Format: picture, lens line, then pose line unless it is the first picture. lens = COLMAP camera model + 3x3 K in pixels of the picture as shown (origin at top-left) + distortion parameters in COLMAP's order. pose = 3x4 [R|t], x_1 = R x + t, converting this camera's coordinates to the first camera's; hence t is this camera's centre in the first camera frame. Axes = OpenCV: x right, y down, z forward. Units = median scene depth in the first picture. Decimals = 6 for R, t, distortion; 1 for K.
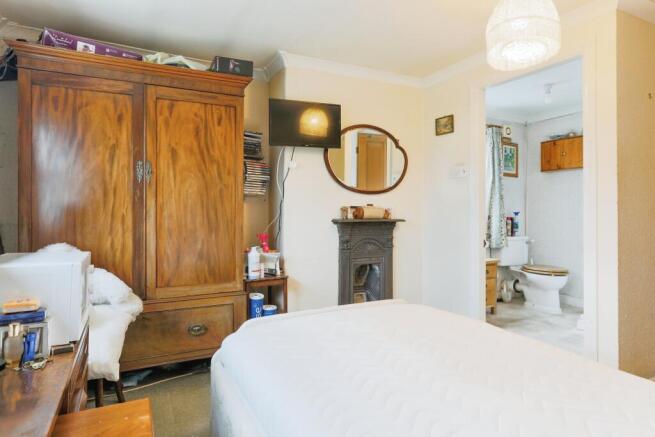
lens RADIAL K [[368.7, 0, 321.7], [0, 368.7, 212.1], [0, 0, 1]] dist [-0.020873, 0.001143]
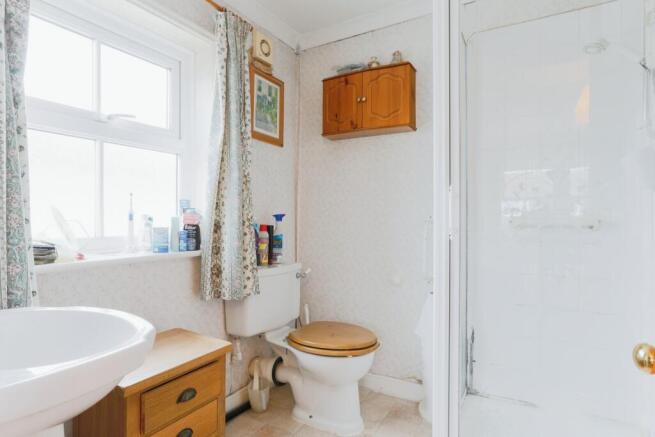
lens RADIAL K [[368.7, 0, 326.9], [0, 368.7, 217.2], [0, 0, 1]] dist [-0.020873, 0.001143]
pose [[0.837444, -0.001906, 0.546520, 0.323628], [-0.002057, 0.999976, 0.006639, 0.000572], [-0.546520, -0.006684, 0.837420, 0.566837]]
